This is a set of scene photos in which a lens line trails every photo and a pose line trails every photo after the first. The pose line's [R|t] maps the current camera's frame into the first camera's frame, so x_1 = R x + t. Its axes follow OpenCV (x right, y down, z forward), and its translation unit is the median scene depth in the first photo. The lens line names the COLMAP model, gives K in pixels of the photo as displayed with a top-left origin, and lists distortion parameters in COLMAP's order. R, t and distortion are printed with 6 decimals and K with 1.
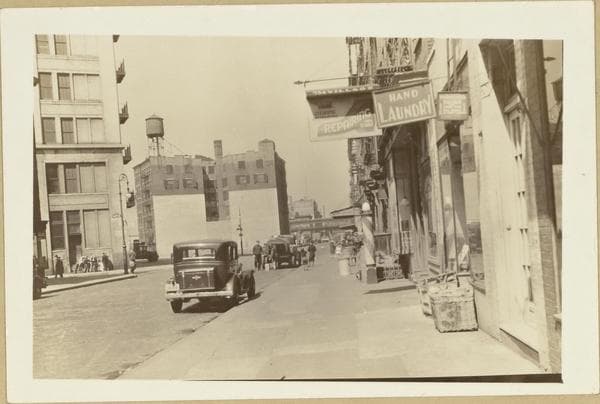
lens RADIAL K [[707.0, 0, 300.0], [0, 707.0, 202.0], [0, 0, 1]] dist [0.069208, 0.015114]
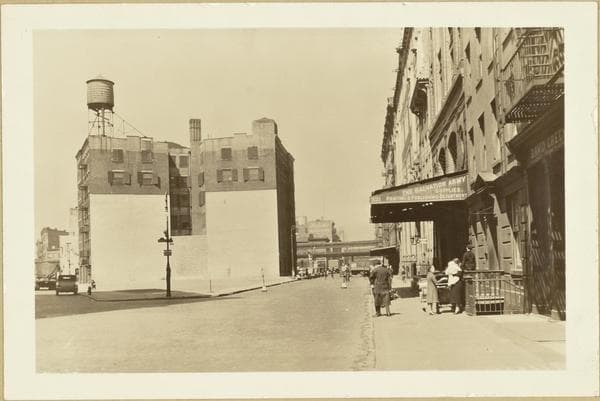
lens RADIAL K [[707.0, 0, 300.0], [0, 707.0, 200.5], [0, 0, 1]] dist [0.069208, 0.015114]
pose [[0.999024, 0.033863, -0.028358, 0.008557], [-0.034999, 0.998563, -0.040579, 0.016962], [0.026943, 0.041532, 0.998774, 0.326186]]
